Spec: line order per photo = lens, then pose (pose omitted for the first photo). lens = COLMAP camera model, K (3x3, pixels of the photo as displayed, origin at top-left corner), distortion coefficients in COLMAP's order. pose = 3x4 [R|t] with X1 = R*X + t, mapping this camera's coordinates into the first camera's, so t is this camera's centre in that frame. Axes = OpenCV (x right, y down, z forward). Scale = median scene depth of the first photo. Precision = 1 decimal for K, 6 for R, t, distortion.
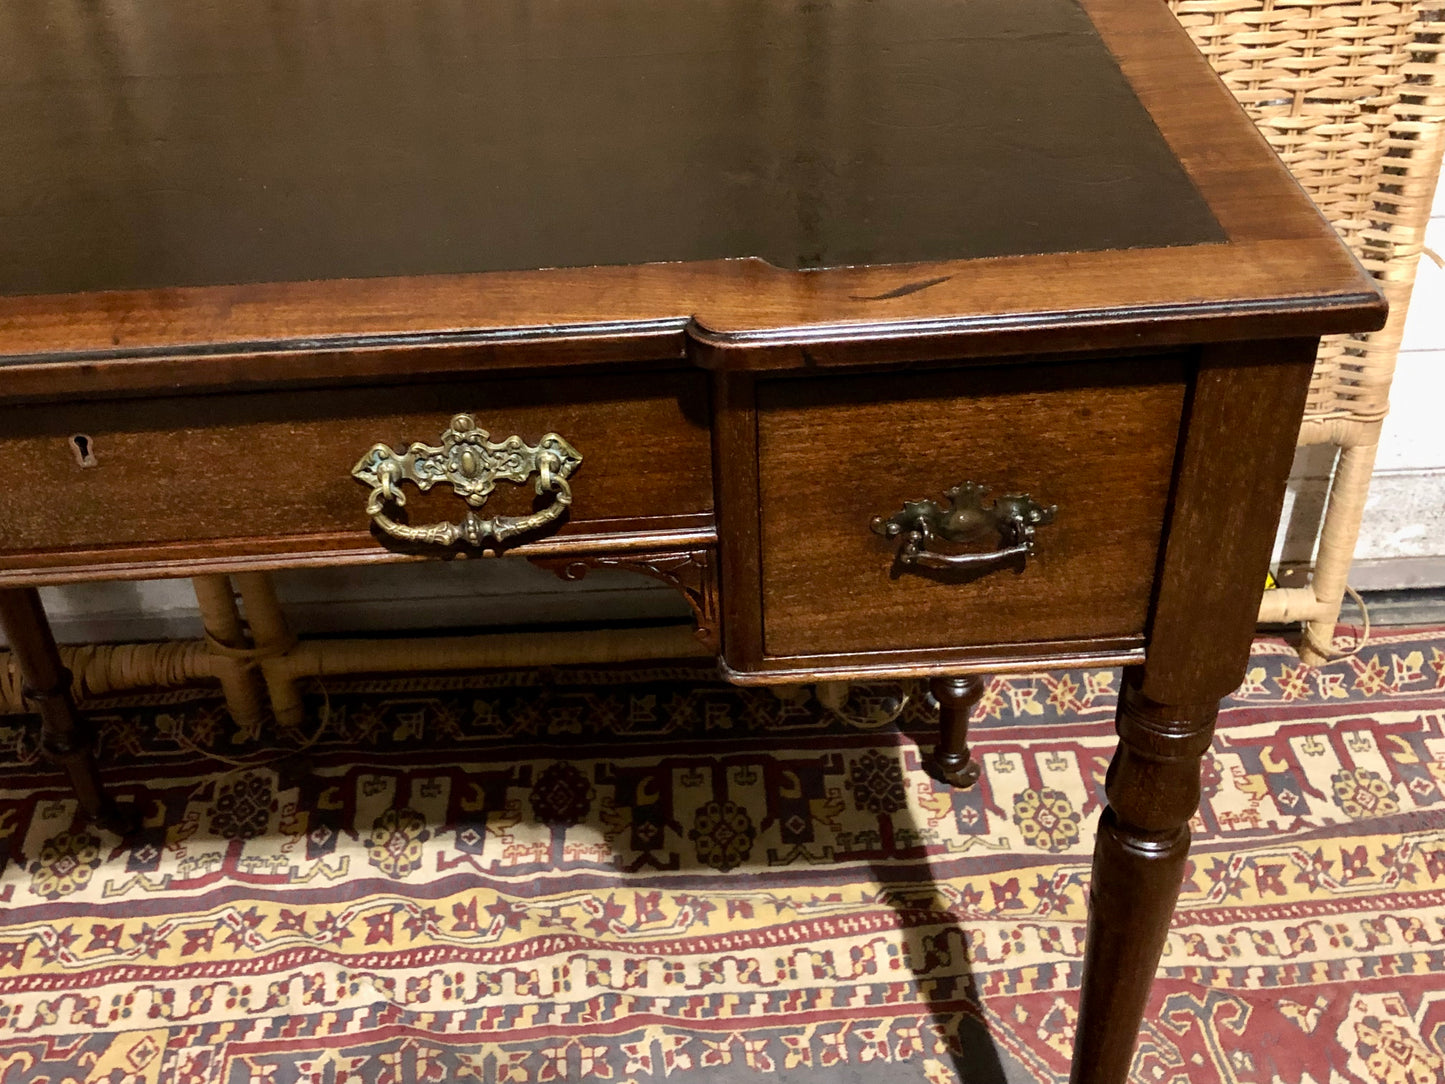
lens RADIAL K [[1626.4, 0, 723.4], [0, 1626.4, 509.1], [0, 0, 1]] dist [-0.006731, 0.000000]
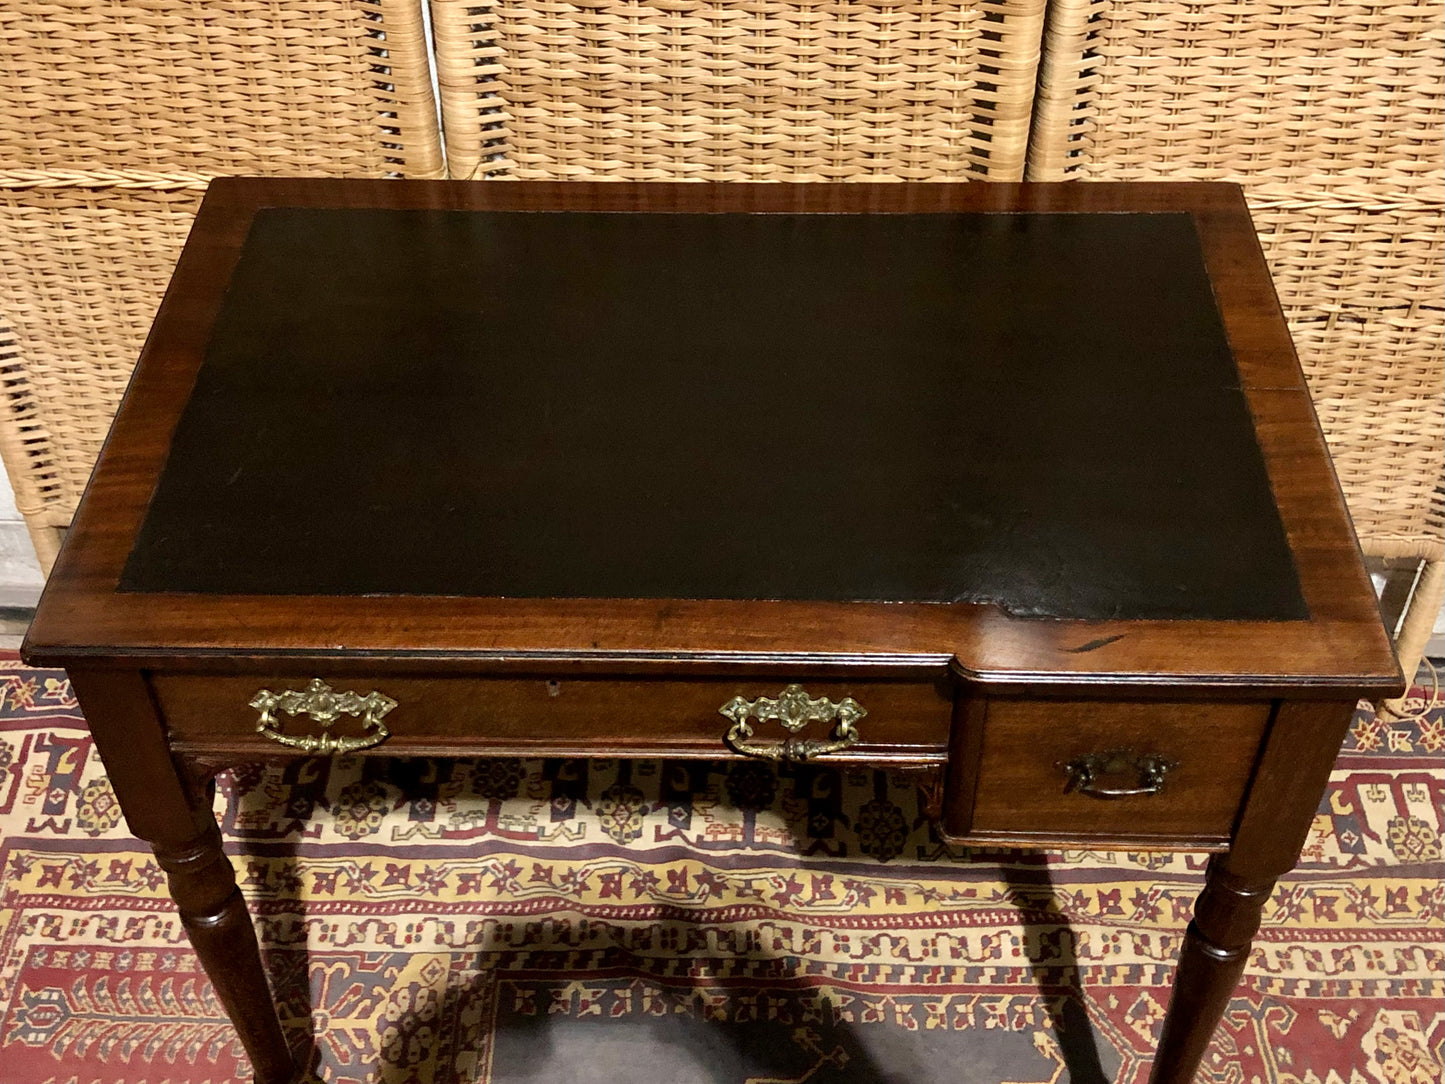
lens RADIAL K [[1713.1, 0, 720.9], [0, 1713.1, 507.4], [0, 0, 1]] dist [-0.011824, 0.000000]
pose [[0.995704, 0.074451, -0.055042, -0.075160], [-0.067632, 0.990851, 0.116795, -0.201777], [0.063234, -0.112570, 0.991630, -0.295231]]
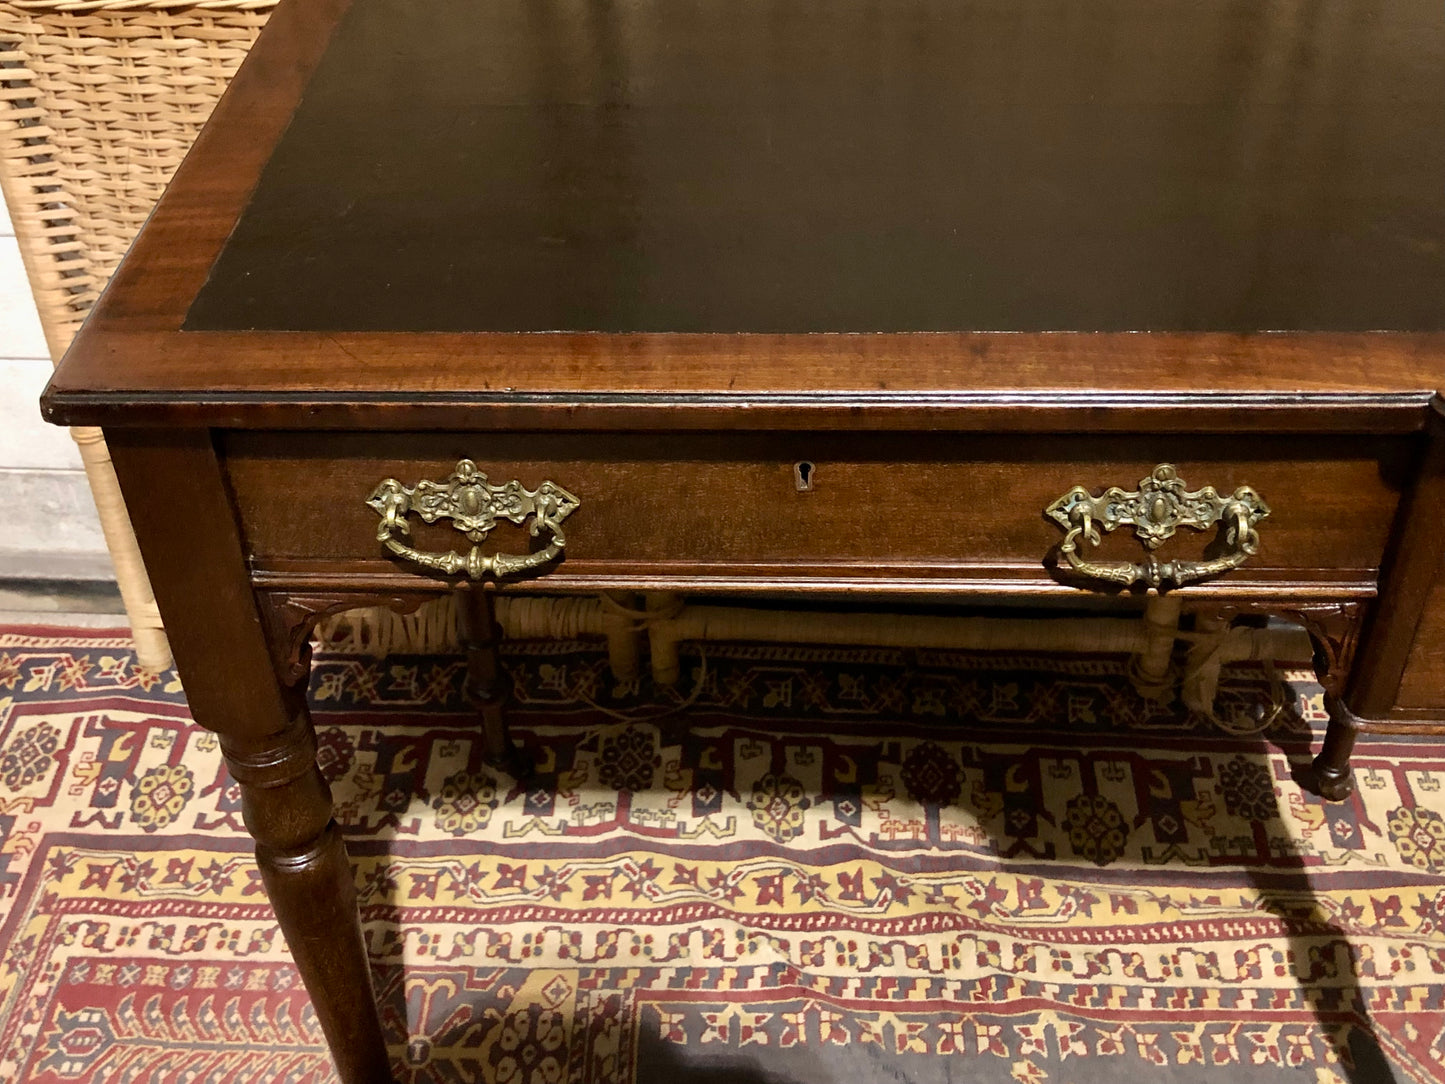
lens RADIAL K [[1626.4, 0, 704.4], [0, 1626.4, 509.0], [0, 0, 1]] dist [-0.006731, 0.000000]
pose [[0.993333, 0.067444, -0.093494, -0.175341], [-0.064091, 0.997204, 0.038413, -0.024846], [0.095823, -0.032165, 0.994879, -0.036762]]
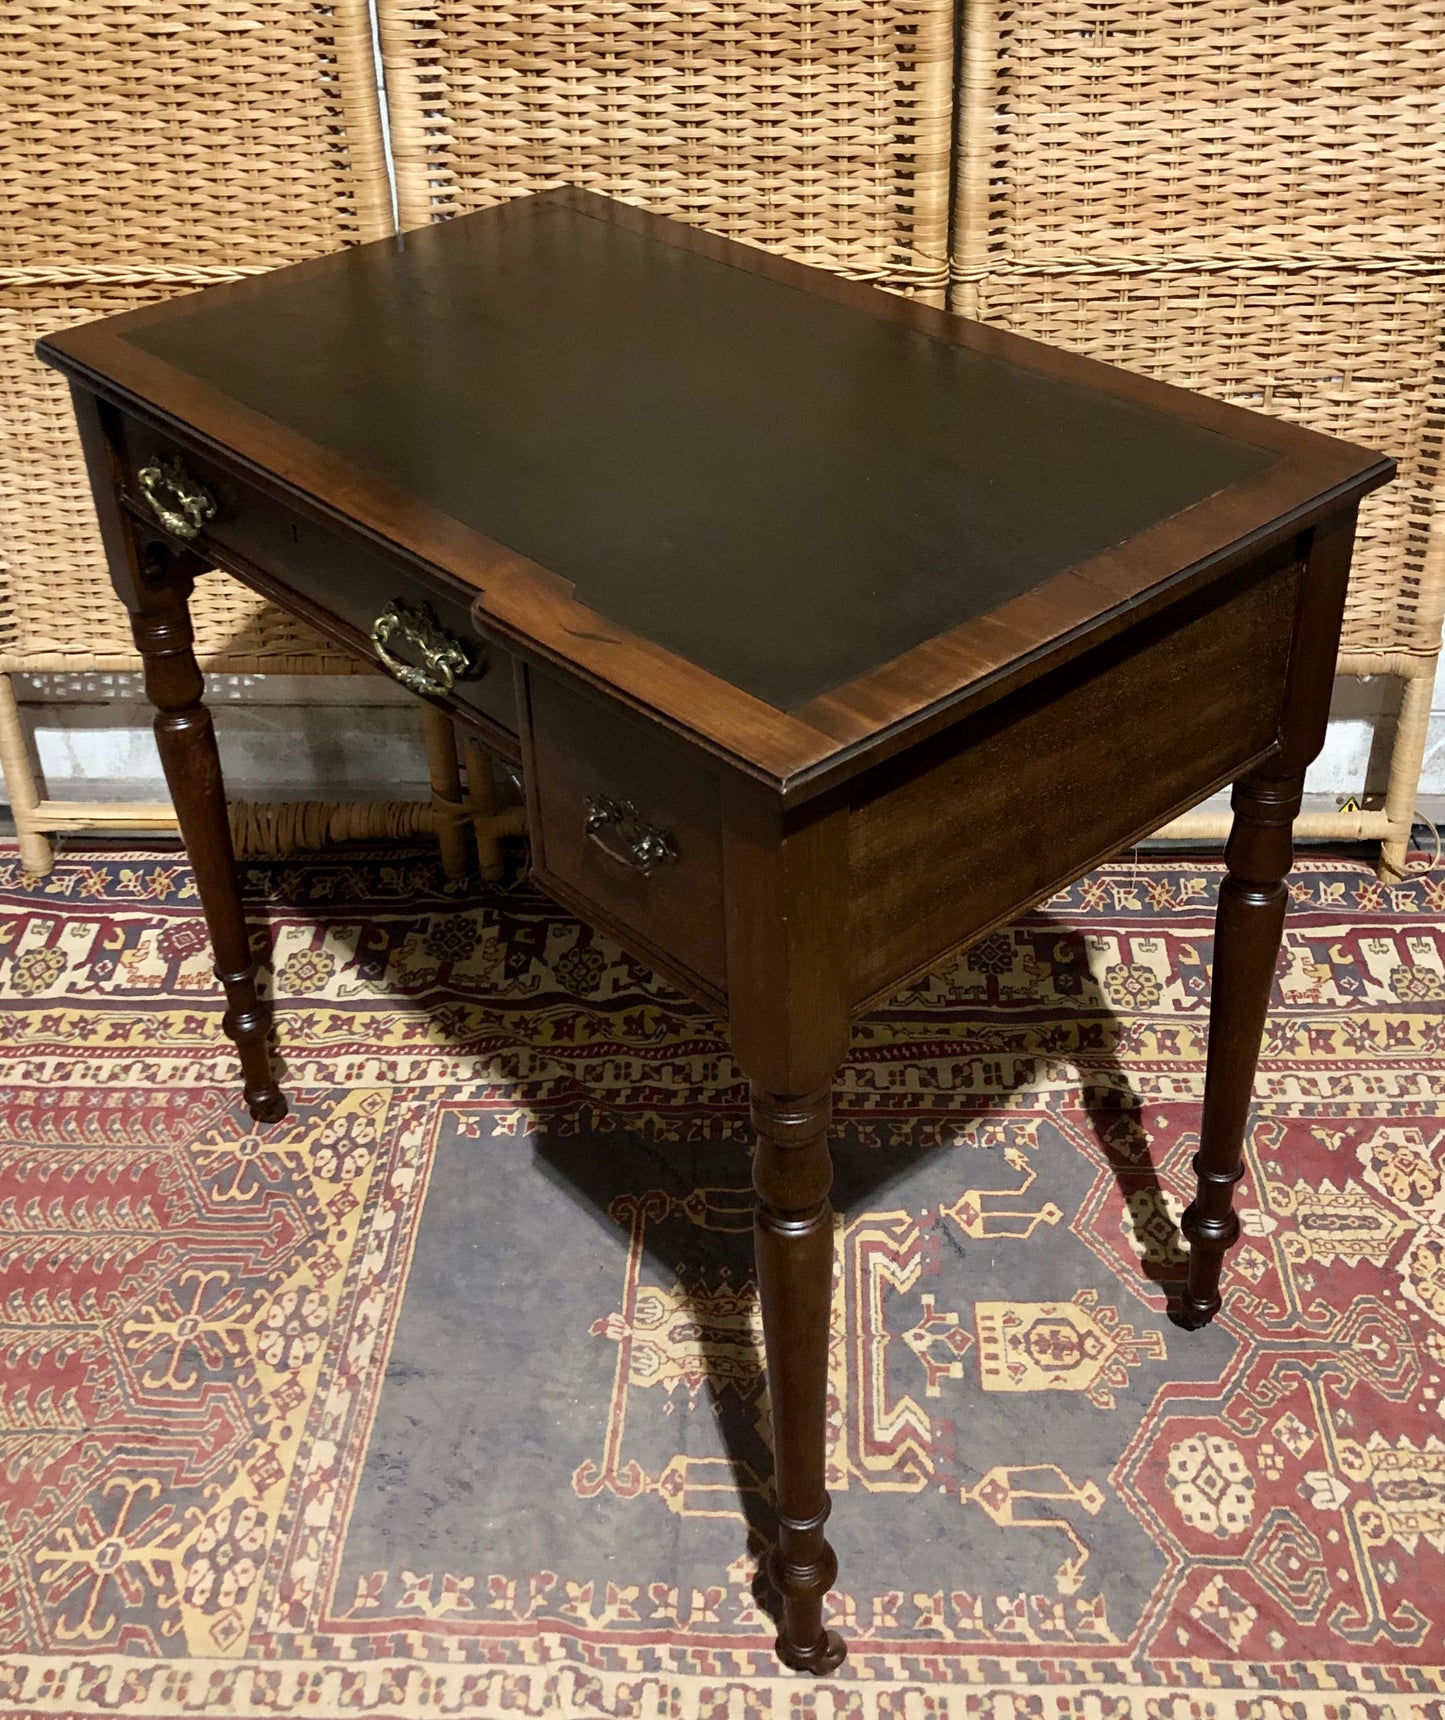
lens RADIAL K [[1955.4, 0, 725.5], [0, 1955.4, 745.5], [0, 0, 1]] dist [-0.005962, 0.000000]
pose [[0.994249, 0.050484, -0.094447, 0.035732], [-0.058179, 0.995049, -0.080575, 0.160868], [0.089912, 0.085607, 0.992264, -0.456330]]
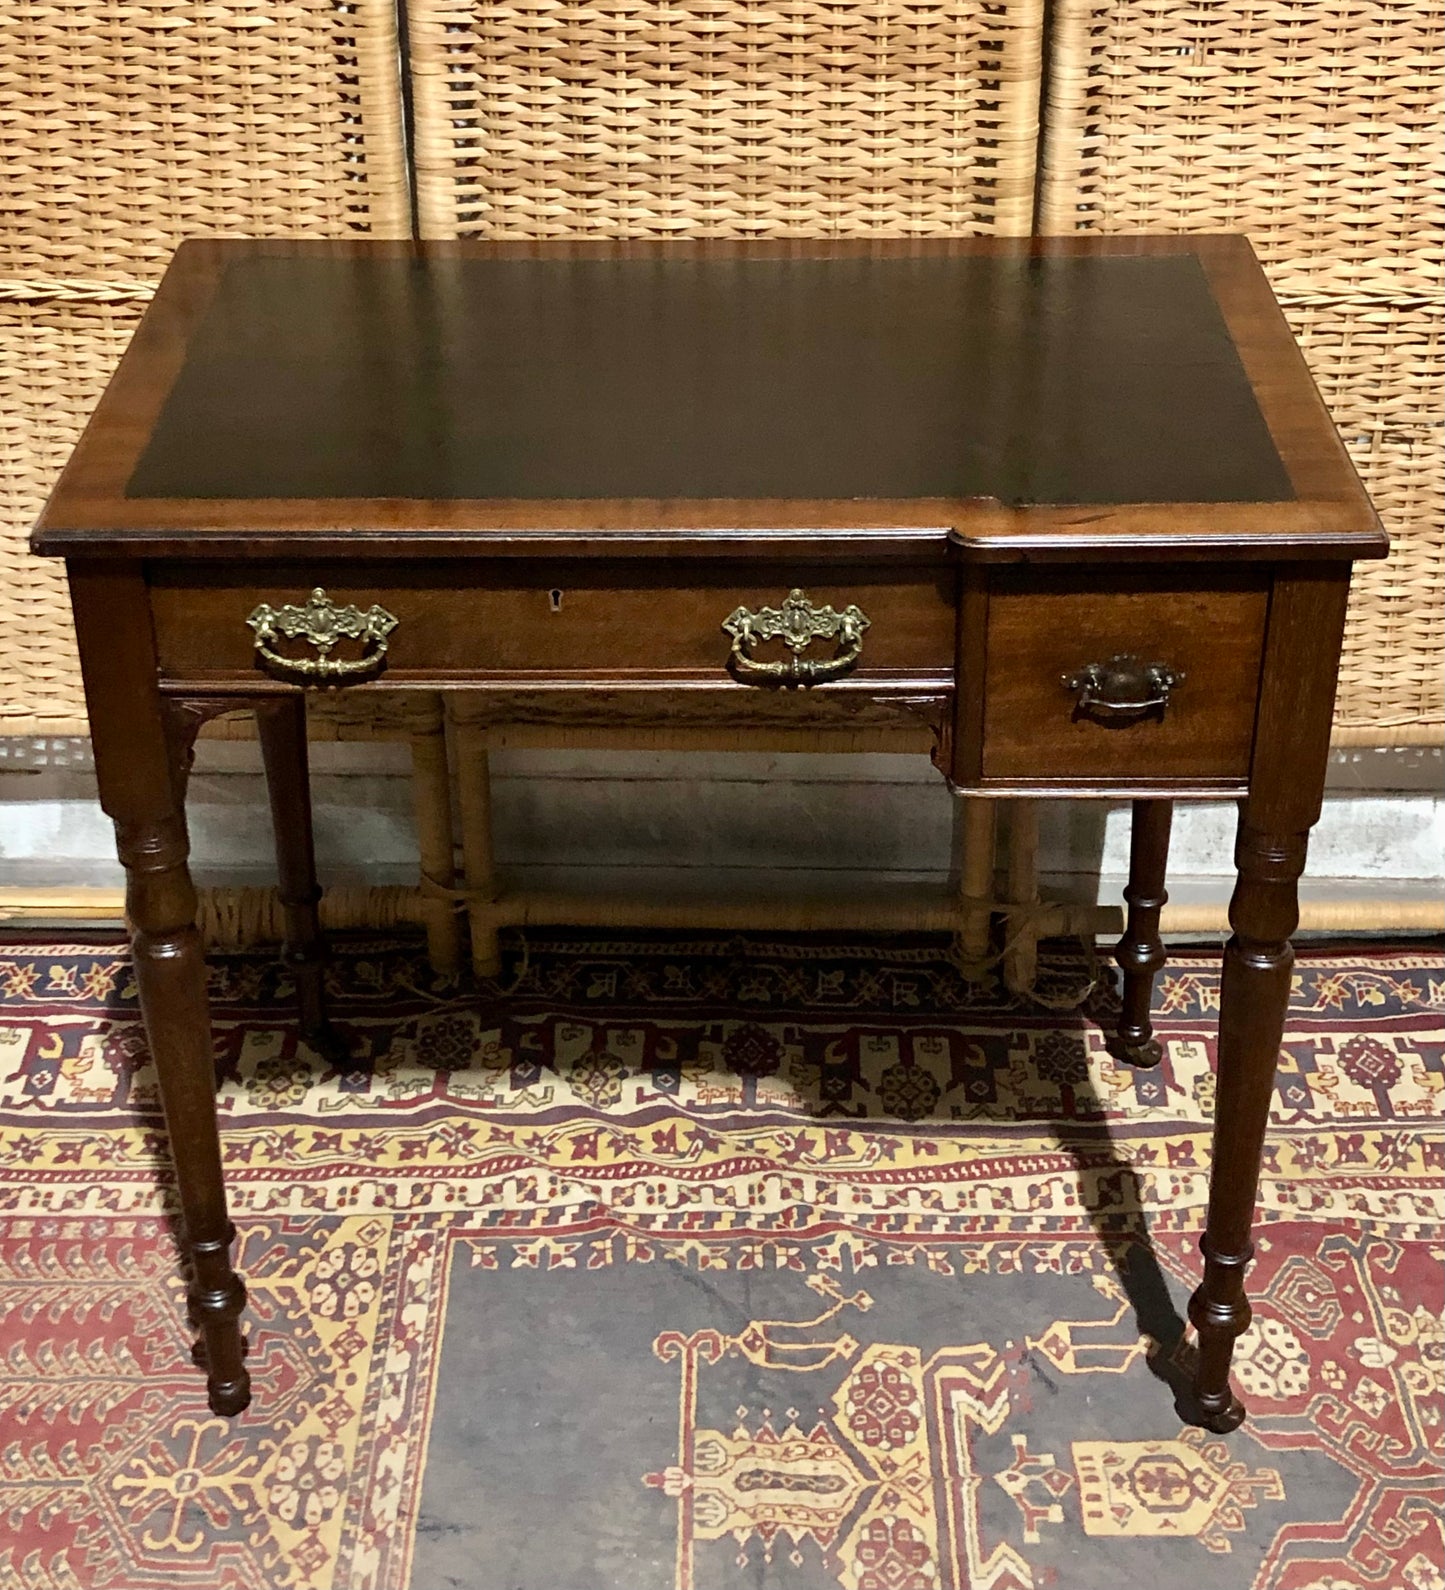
lens RADIAL K [[2522.5, 0, 750.2], [0, 2522.5, 736.4], [0, 0, 1]] dist [0.021459, 0.000000]
pose [[0.997685, 0.051676, -0.044215, -0.045157], [-0.056351, 0.992106, -0.112024, 0.173273], [0.038077, 0.114256, 0.992721, -0.674749]]
